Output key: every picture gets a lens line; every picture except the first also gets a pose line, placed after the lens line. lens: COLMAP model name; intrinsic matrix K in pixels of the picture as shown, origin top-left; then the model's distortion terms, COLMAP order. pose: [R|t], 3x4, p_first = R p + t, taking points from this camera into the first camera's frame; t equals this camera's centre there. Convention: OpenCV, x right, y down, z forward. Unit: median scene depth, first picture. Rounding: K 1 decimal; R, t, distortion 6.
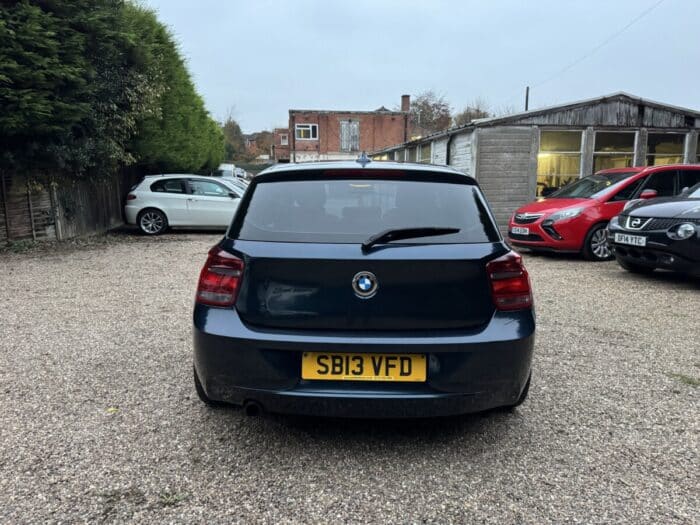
lens RADIAL K [[490.7, 0, 350.0], [0, 490.7, 262.5], [0, 0, 1]] dist [0.035508, -0.059039]
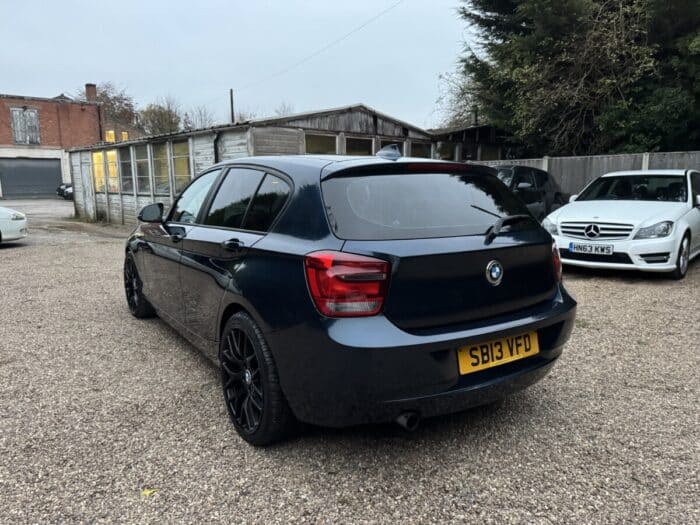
lens RADIAL K [[488.8, 0, 350.0], [0, 488.8, 262.5], [0, 0, 1]] dist [0.071210, -0.081979]
pose [[0.825329, -0.094070, 0.556761, -0.192669], [0.094470, 0.995131, 0.028097, -0.008431], [-0.556694, 0.029408, 0.830197, 0.072284]]
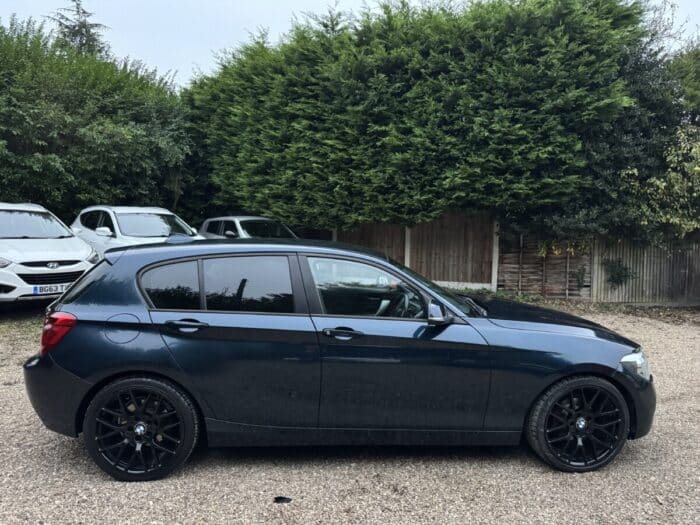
lens RADIAL K [[490.7, 0, 350.0], [0, 490.7, 262.5], [0, 0, 1]] dist [0.035508, -0.059039]
pose [[0.091050, 0.058692, -0.994115, 0.452933], [-0.173552, 0.983920, 0.042195, -0.093884], [0.980607, 0.168689, 0.099772, 0.424367]]
